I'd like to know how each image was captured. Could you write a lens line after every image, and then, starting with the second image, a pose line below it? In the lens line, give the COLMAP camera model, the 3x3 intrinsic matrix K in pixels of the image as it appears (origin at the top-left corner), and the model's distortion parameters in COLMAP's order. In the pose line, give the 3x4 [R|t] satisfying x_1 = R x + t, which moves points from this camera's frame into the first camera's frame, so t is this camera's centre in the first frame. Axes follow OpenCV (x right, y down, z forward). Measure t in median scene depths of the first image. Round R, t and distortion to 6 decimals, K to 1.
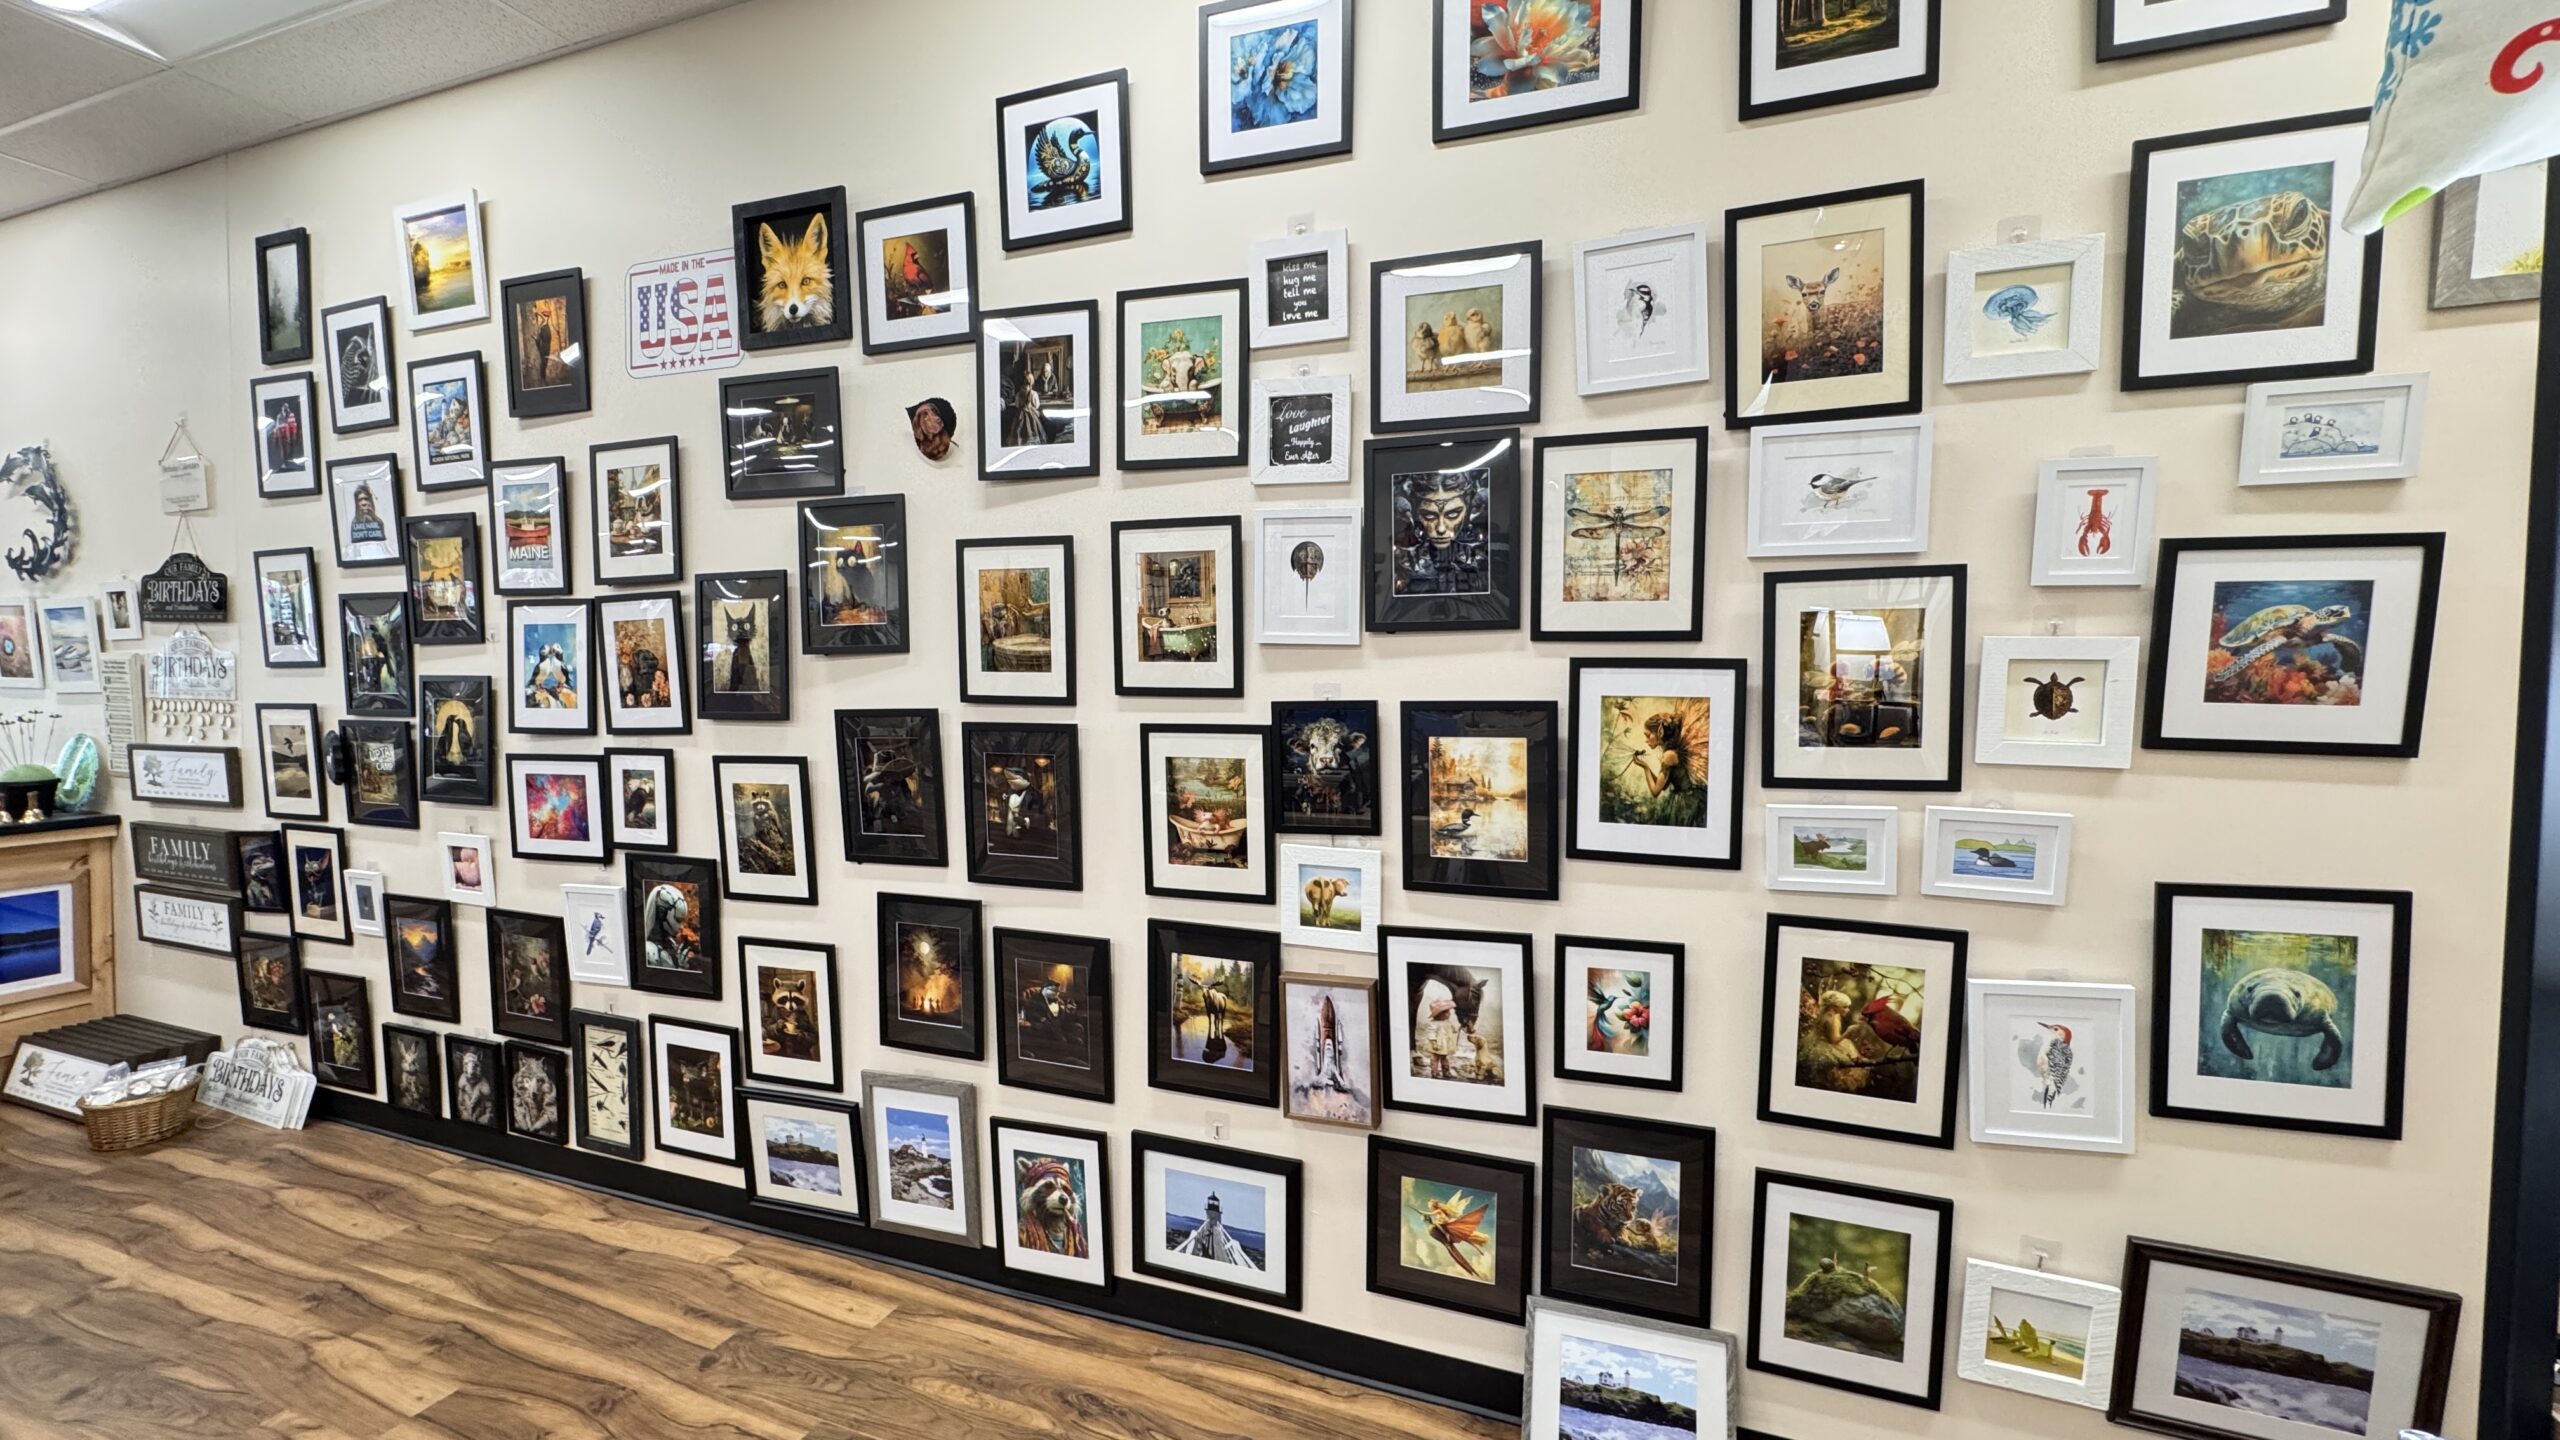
lens RADIAL K [[1005.0, 0, 1278.7], [0, 1005.0, 708.8], [0, 0, 1]] dist [-0.002091, 0.000001]
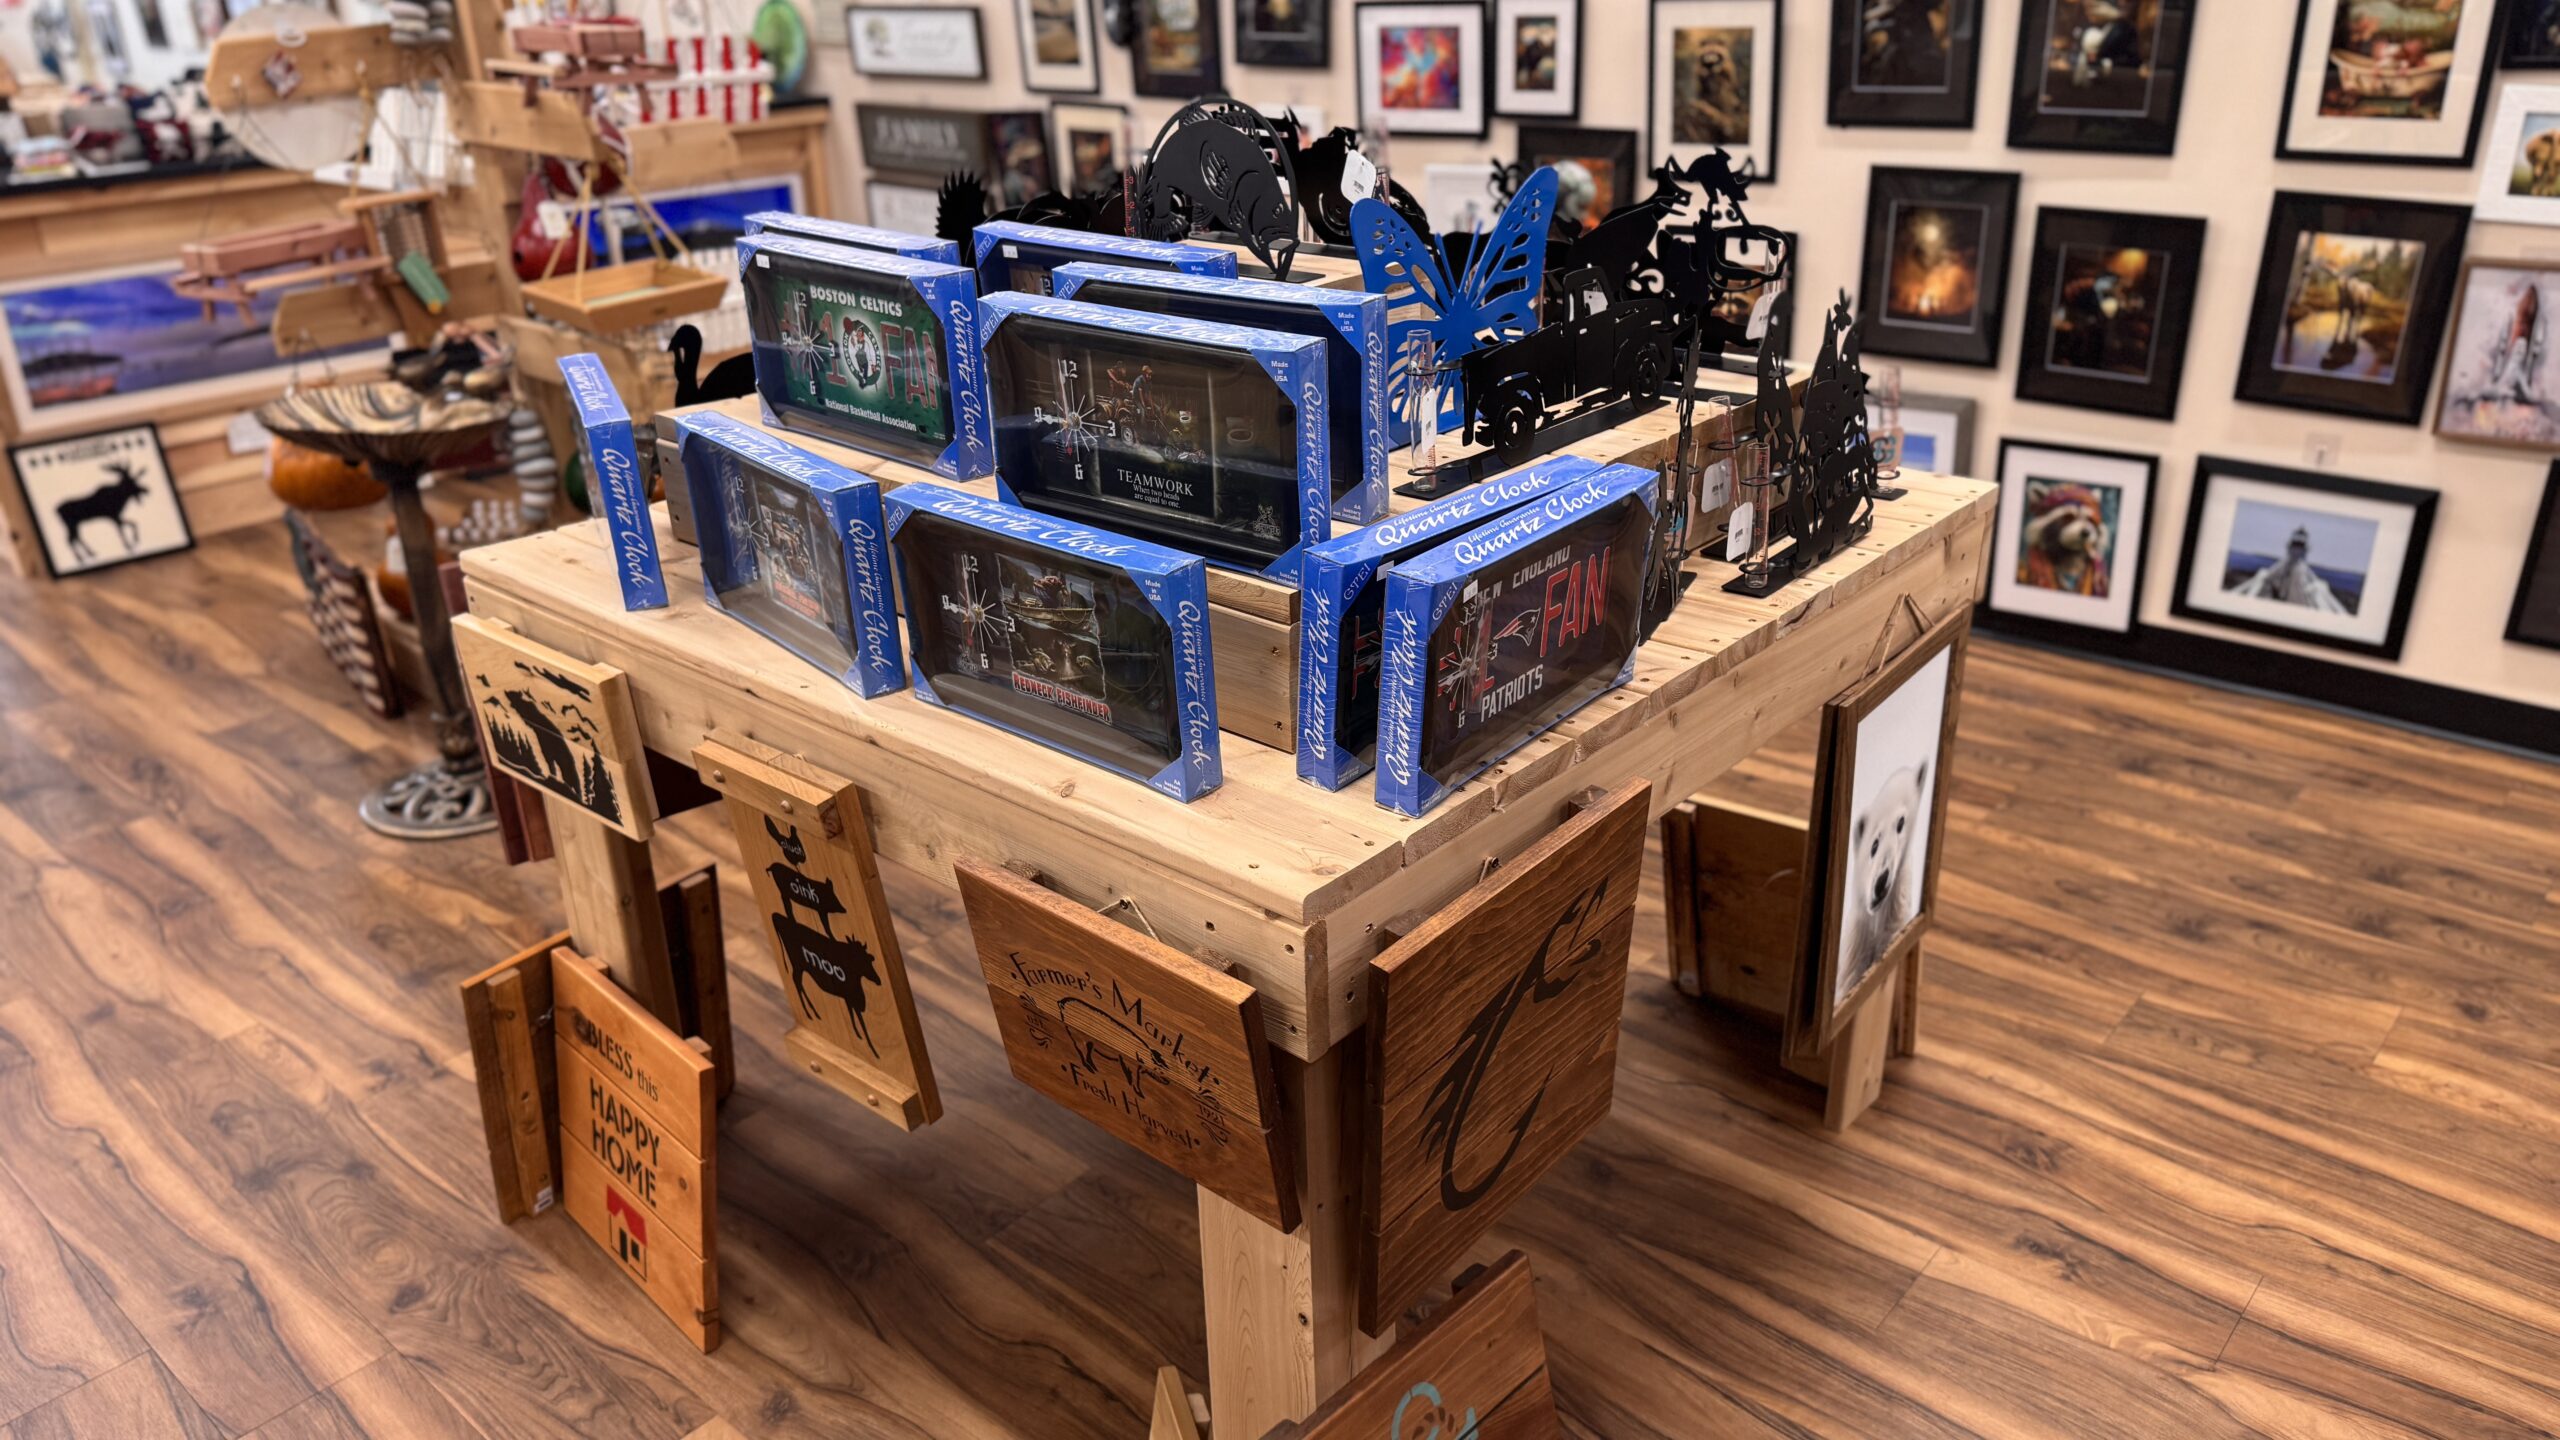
lens RADIAL K [[1813.4, 0, 1280.0], [0, 1813.4, 720.0], [0, 0, 1]] dist [0.044594, -0.053101]
pose [[0.934243, 0.121745, -0.335214, -0.333127], [0.008980, 0.931601, 0.363372, 0.067127], [0.356524, -0.342488, 0.869248, -0.699556]]
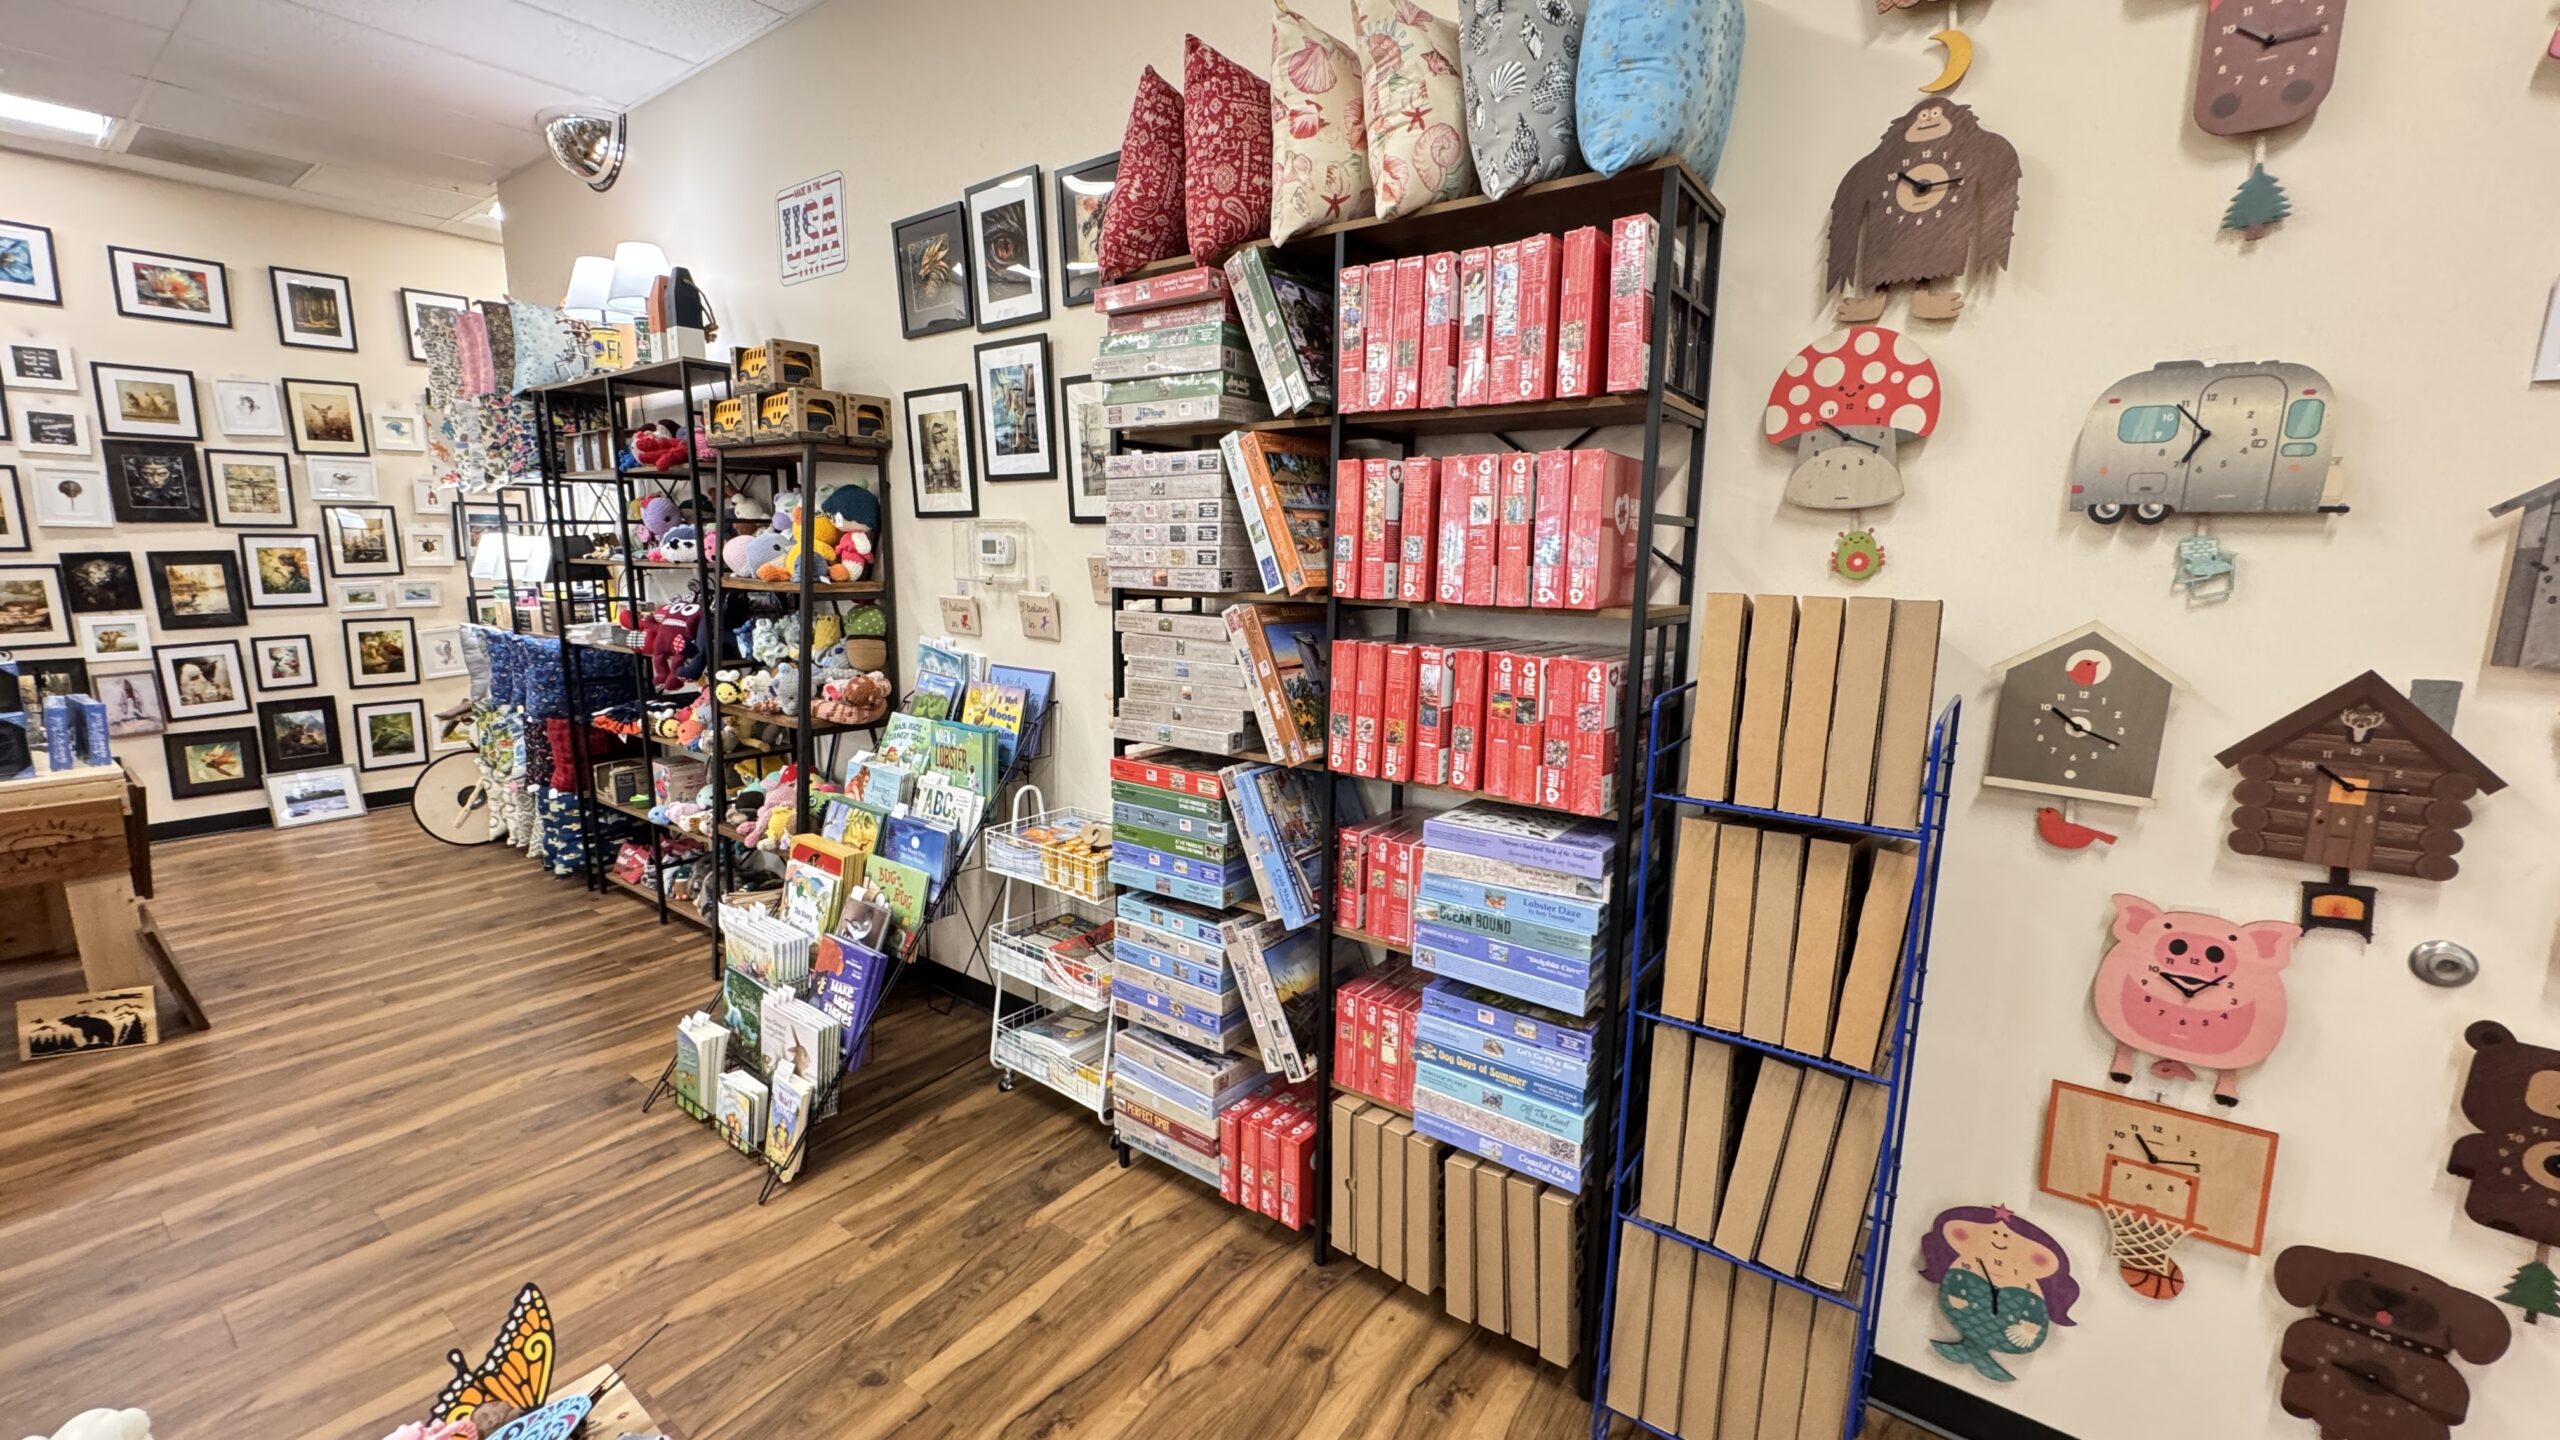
lens RADIAL K [[1005.0, 0, 1278.7], [0, 1005.0, 708.8], [0, 0, 1]] dist [-0.002091, 0.000001]
pose [[0.266188, -0.162813, 0.950072, -1.380500], [0.036024, 0.986624, 0.158983, 0.074044], [-0.963248, -0.008094, 0.268492, -2.084543]]
